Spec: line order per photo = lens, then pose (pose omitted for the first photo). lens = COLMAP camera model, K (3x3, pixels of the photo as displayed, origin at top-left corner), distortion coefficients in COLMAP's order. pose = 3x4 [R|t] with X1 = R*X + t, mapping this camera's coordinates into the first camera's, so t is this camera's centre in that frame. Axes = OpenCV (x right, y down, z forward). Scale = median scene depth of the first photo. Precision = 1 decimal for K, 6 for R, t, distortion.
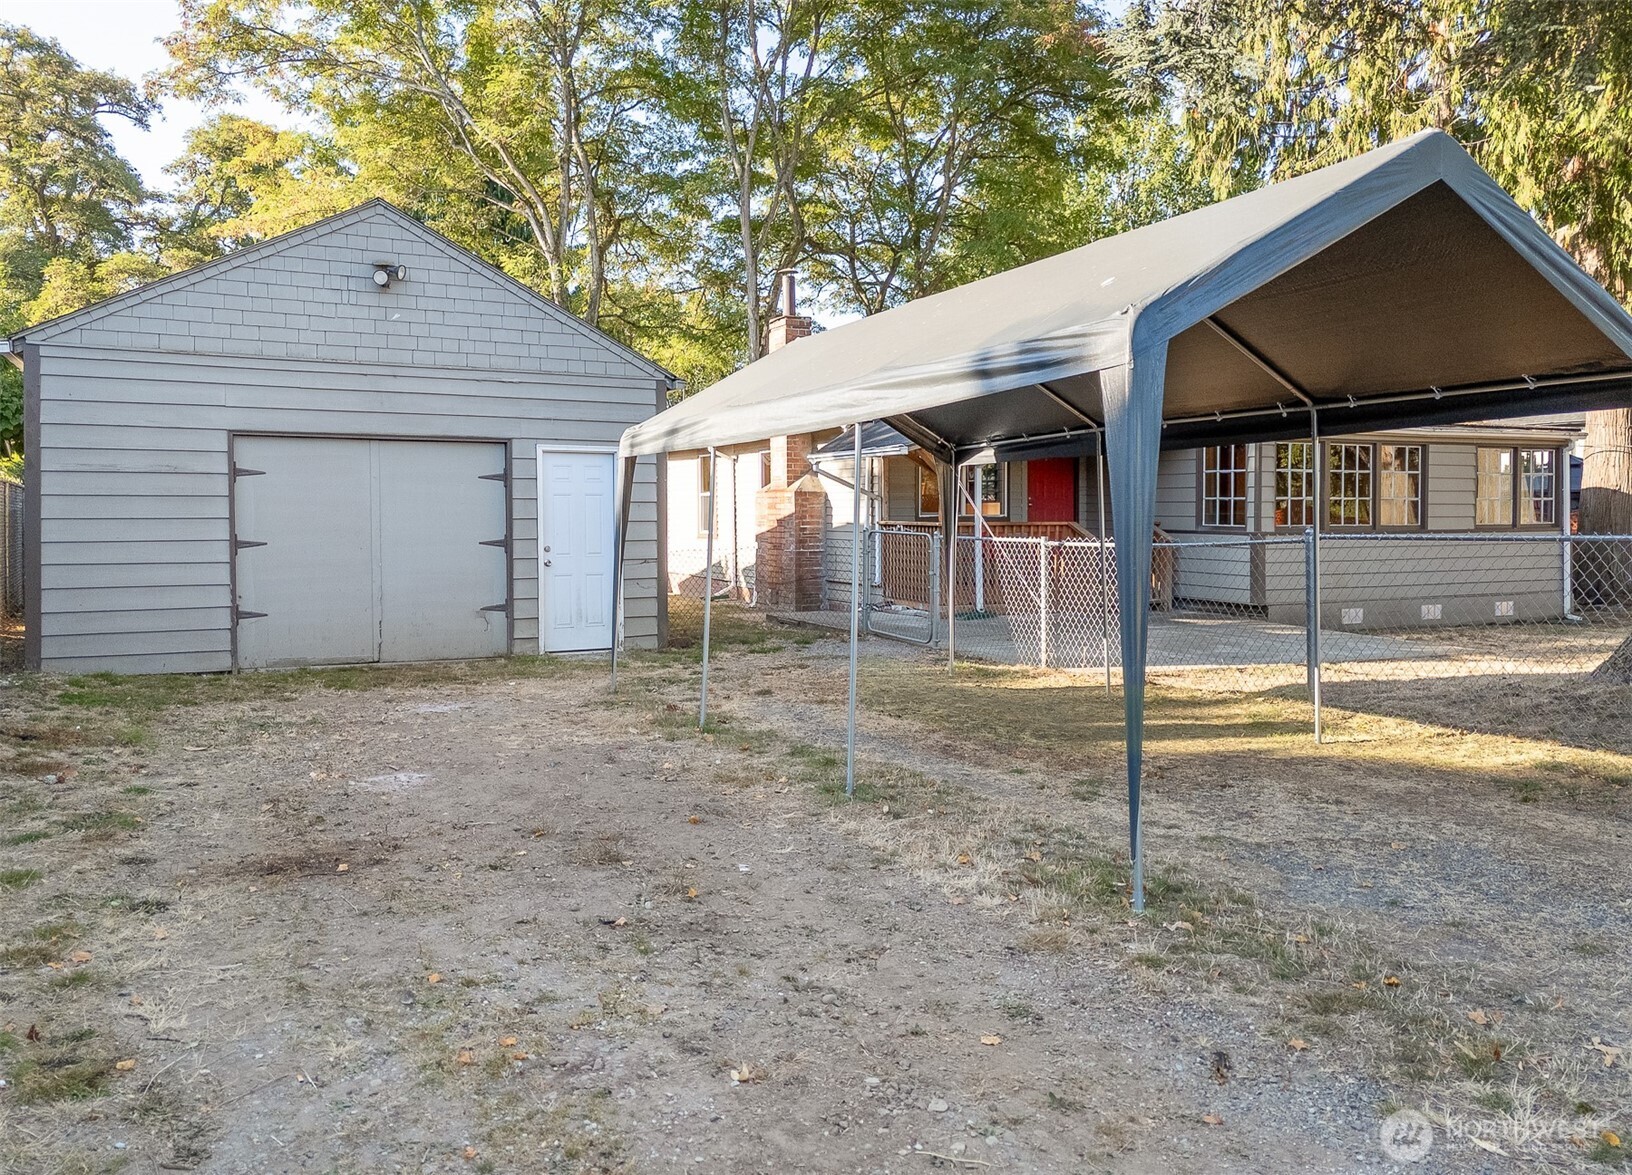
lens RADIAL K [[1273.0, 0, 815.0], [0, 1273.0, 553.0], [0, 0, 1]] dist [0.099483, -0.104649]
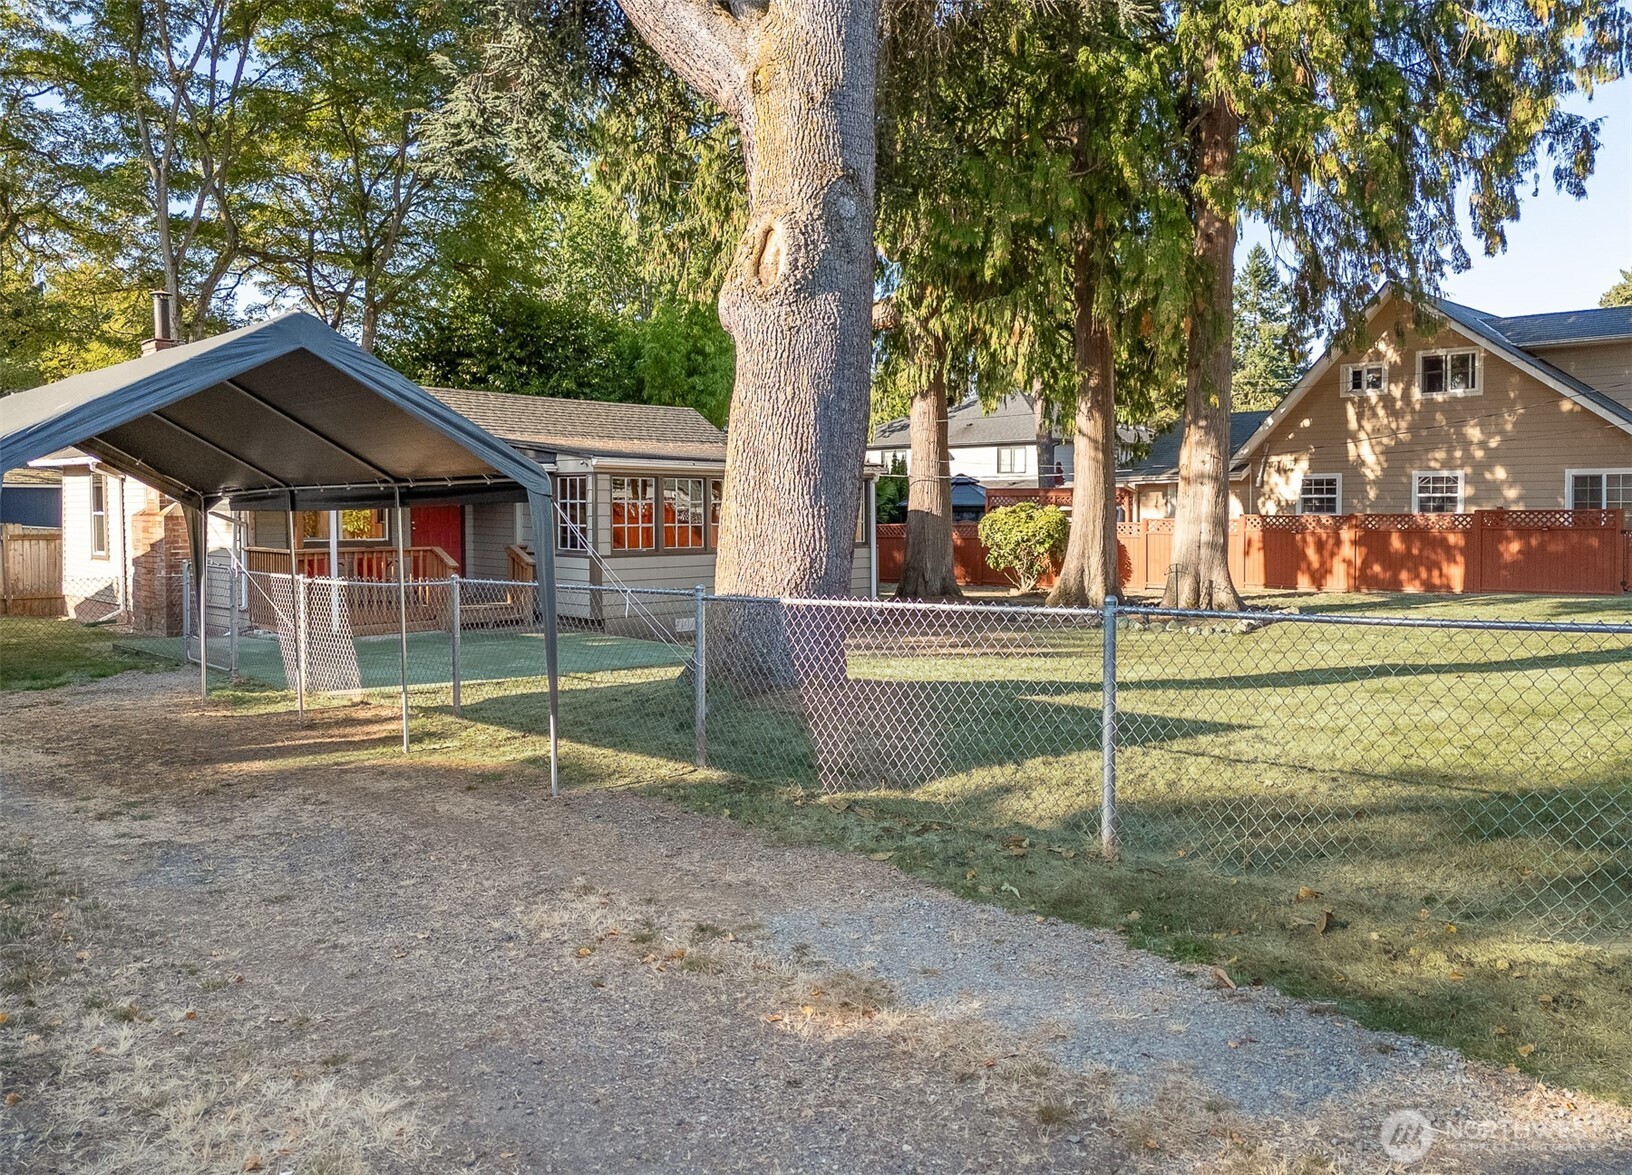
lens RADIAL K [[1273.0, 0, 815.0], [0, 1273.0, 553.0], [0, 0, 1]] dist [0.099483, -0.104649]
pose [[0.948984, -0.012586, 0.315074, 0.154731], [0.011654, 0.999920, 0.004841, -0.019494], [-0.315110, -0.000923, 0.949055, -0.127881]]
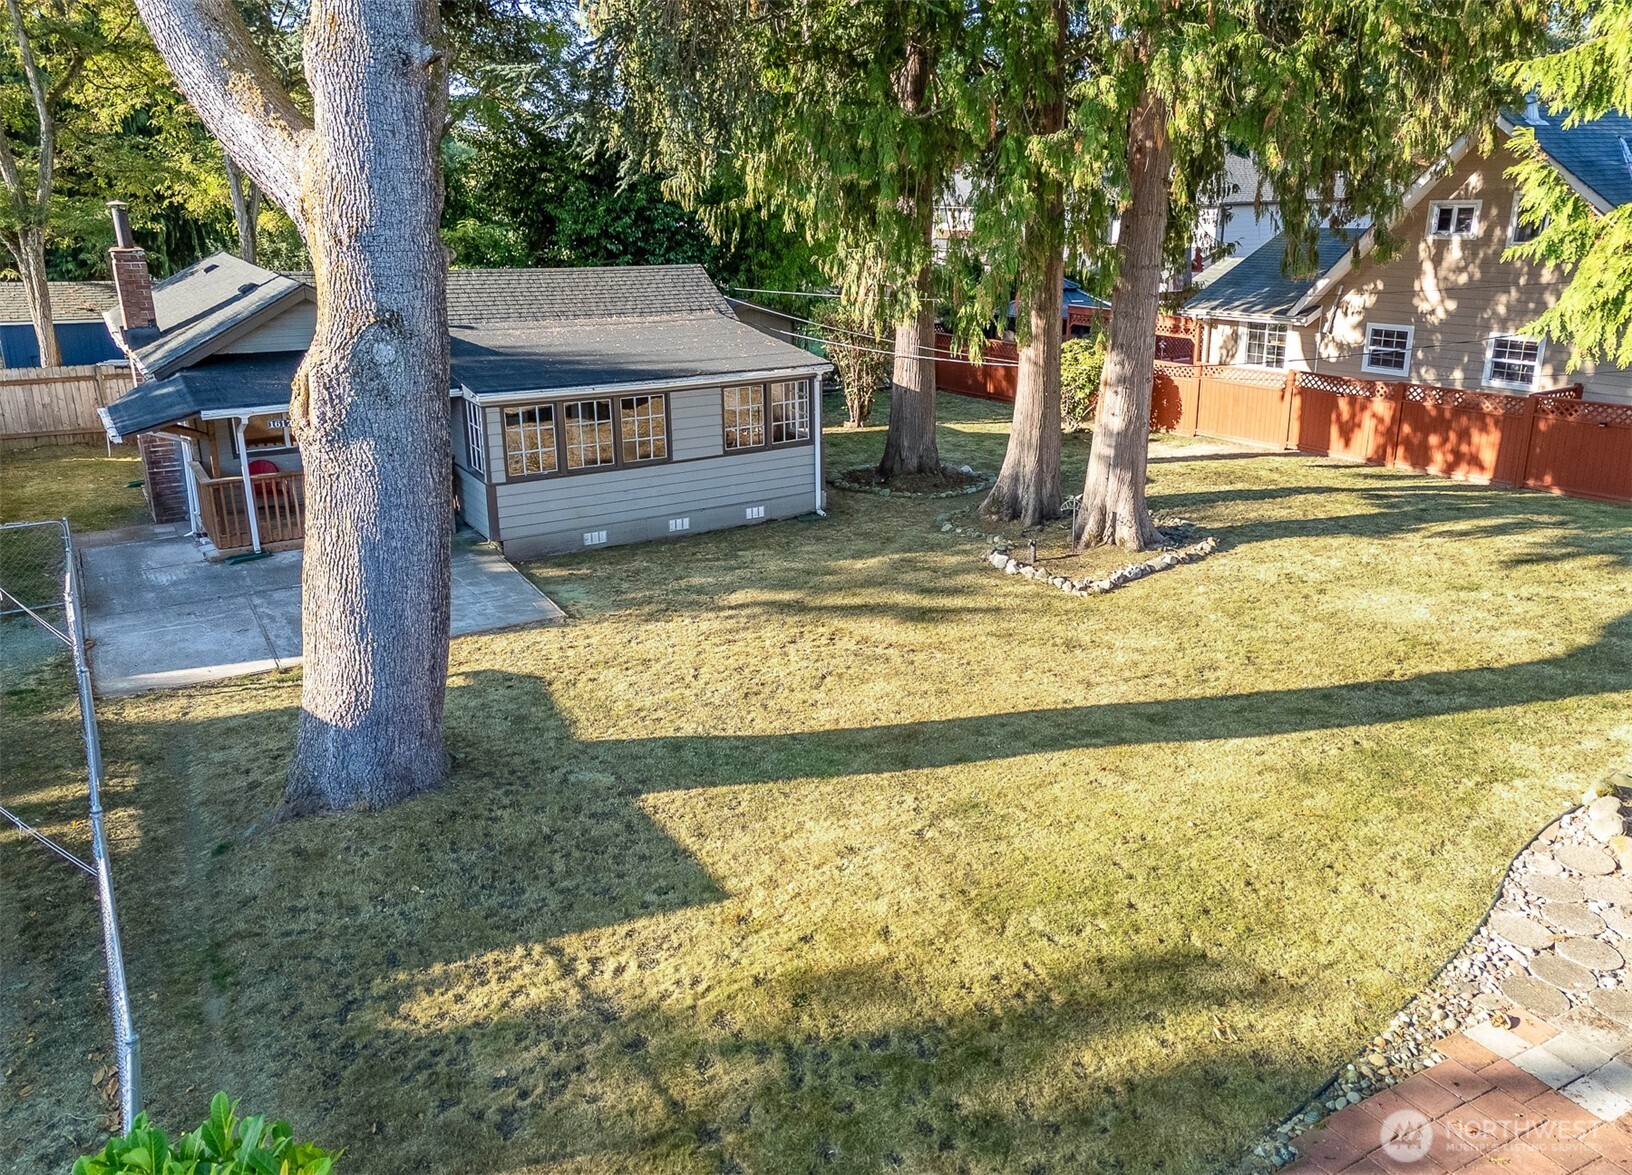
lens RADIAL K [[1224.4, 0, 873.2], [0, 1224.4, 549.6], [0, 0, 1]] dist [0.074744, -0.001109]
pose [[0.990792, -0.030053, 0.132014, 0.495387], [-0.004195, 0.967770, 0.251801, -0.228545], [-0.135327, -0.250036, 0.958733, -0.177504]]
